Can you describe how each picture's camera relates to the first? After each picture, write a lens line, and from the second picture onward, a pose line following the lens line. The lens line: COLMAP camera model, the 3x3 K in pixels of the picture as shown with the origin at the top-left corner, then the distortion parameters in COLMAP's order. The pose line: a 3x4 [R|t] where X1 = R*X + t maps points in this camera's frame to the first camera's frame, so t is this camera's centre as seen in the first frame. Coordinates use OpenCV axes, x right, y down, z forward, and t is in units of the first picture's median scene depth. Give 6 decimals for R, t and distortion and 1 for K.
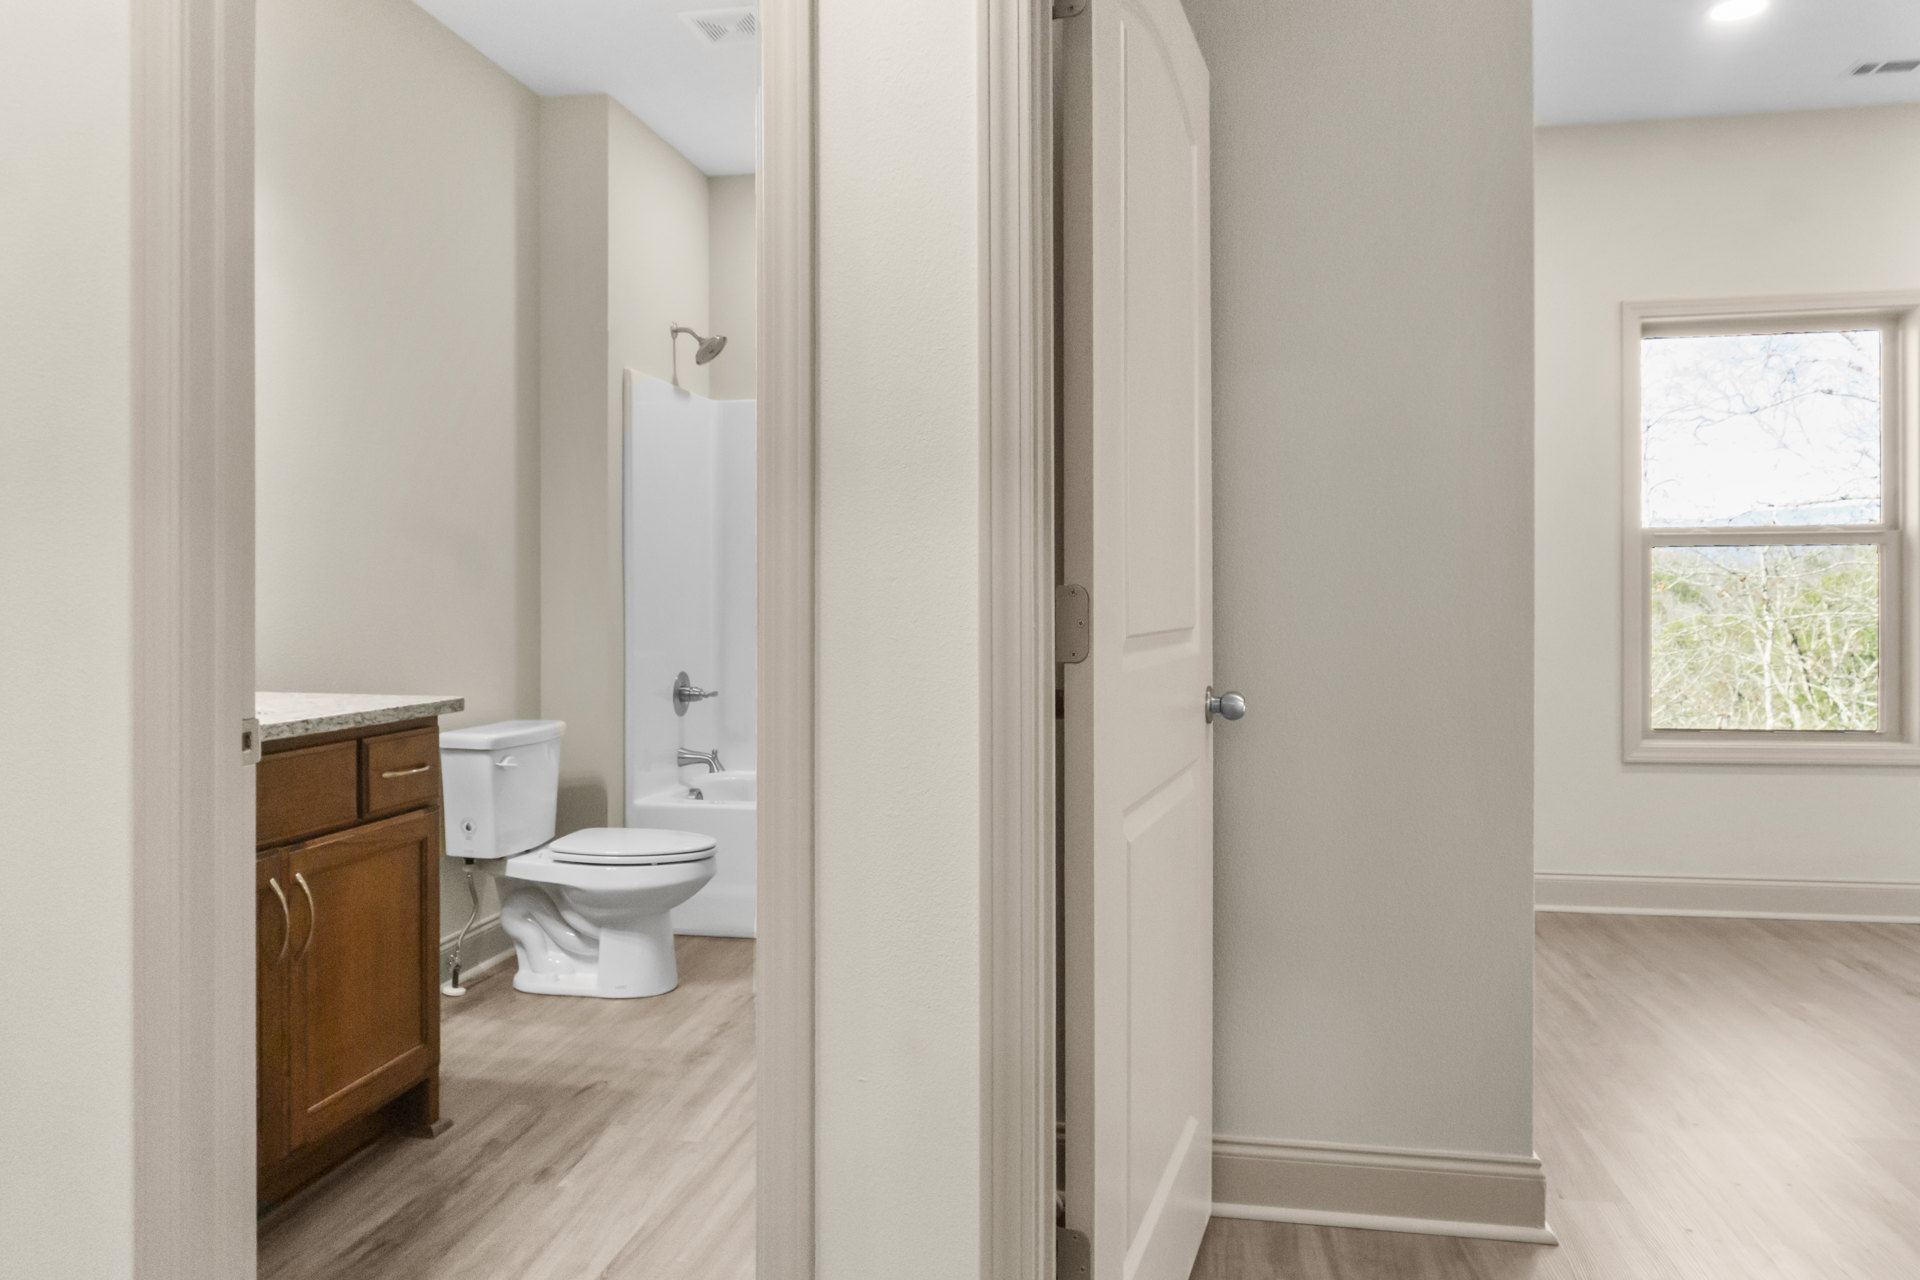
lens RADIAL K [[1298.0, 0, 966.1], [0, 1298.0, 639.9], [0, 0, 1]] dist [-0.036463, 0.002241]
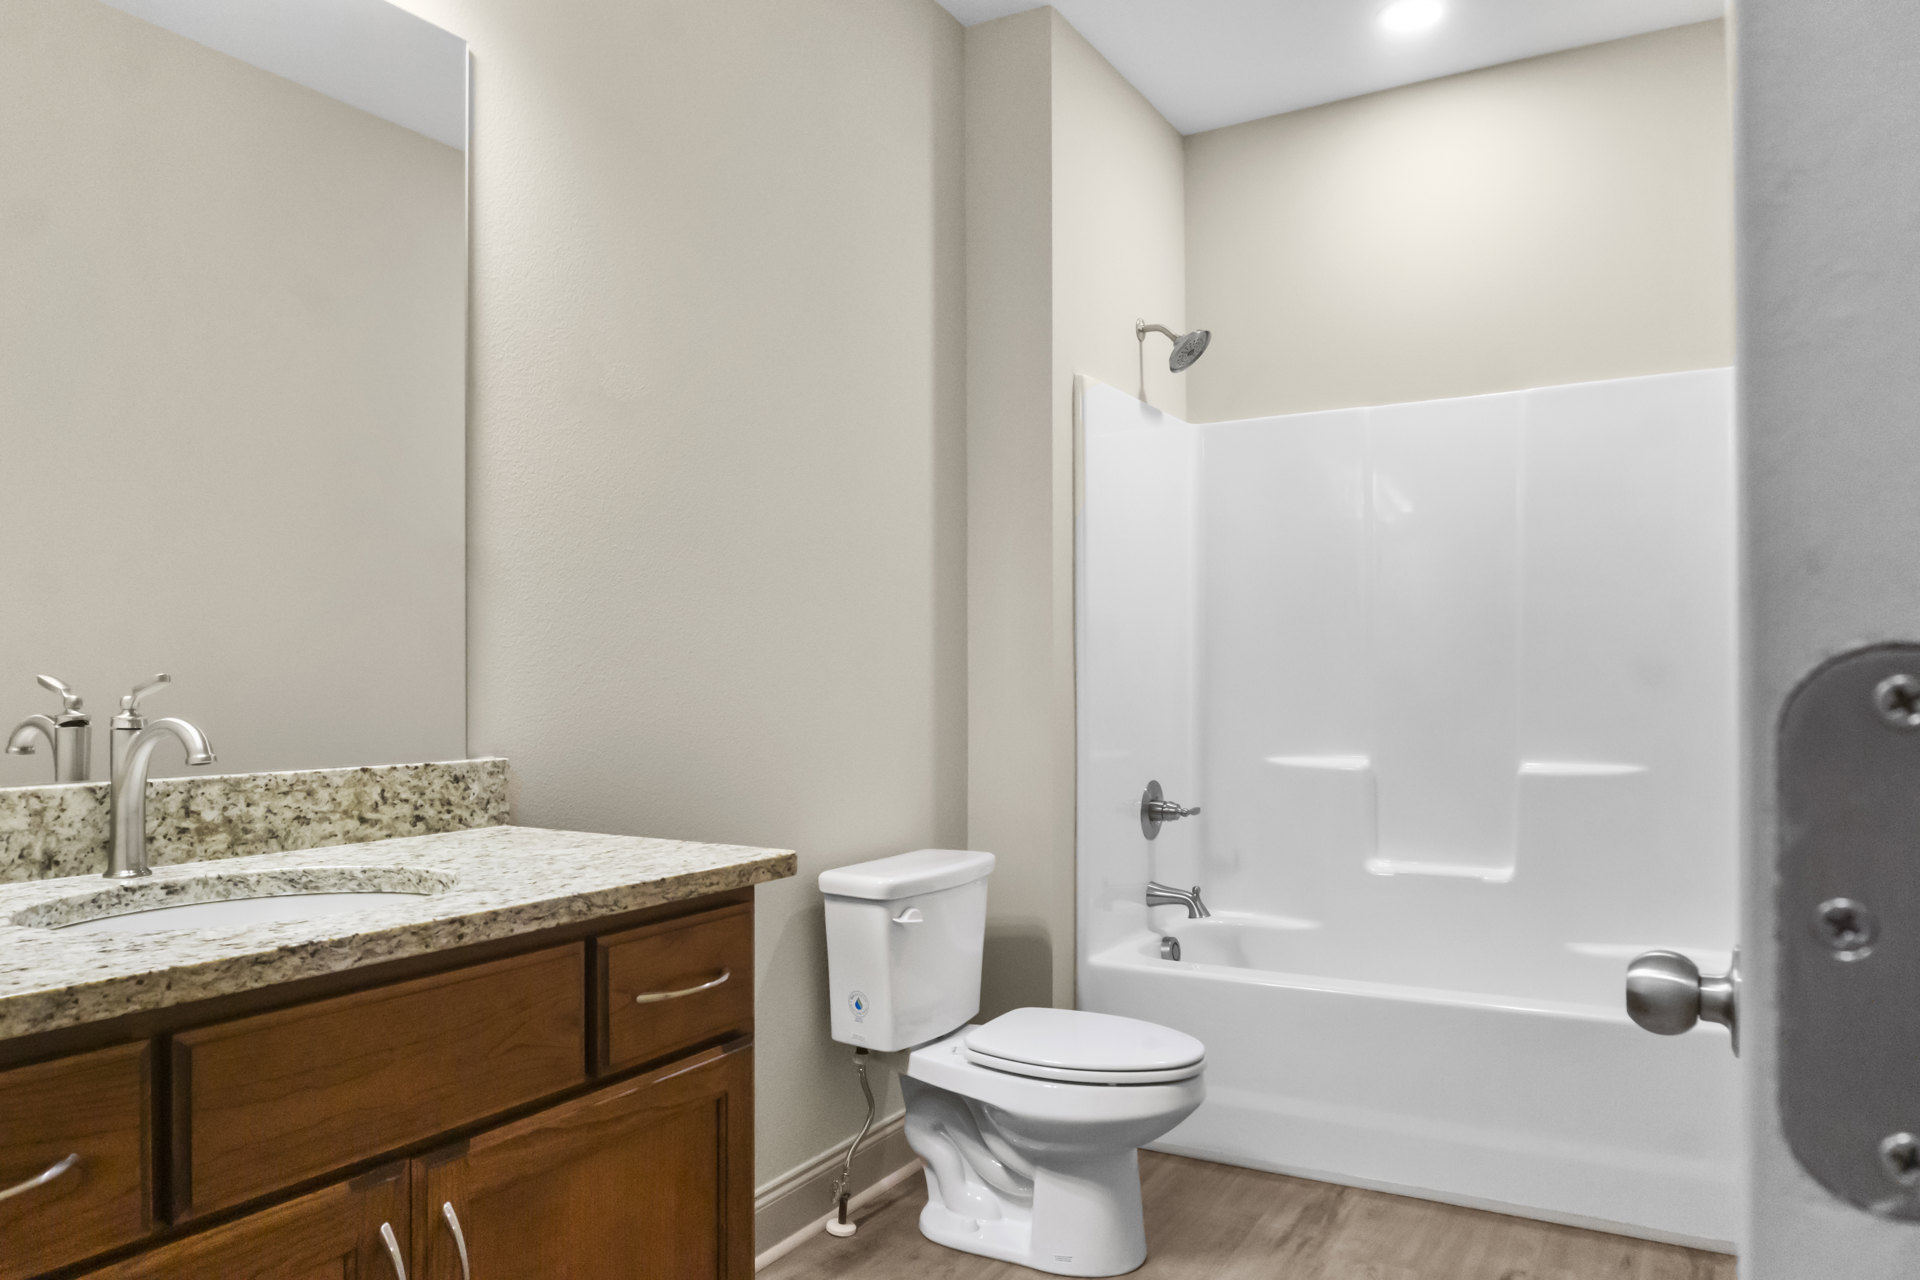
lens RADIAL K [[1298.0, 0, 962.6], [0, 1298.0, 654.4], [0, 0, 1]] dist [-0.036463, 0.002241]
pose [[0.936434, -0.012814, -0.350609, -0.074330], [-0.005867, 0.998621, -0.052167, -0.011578], [0.350795, 0.050908, 0.935068, 0.326964]]
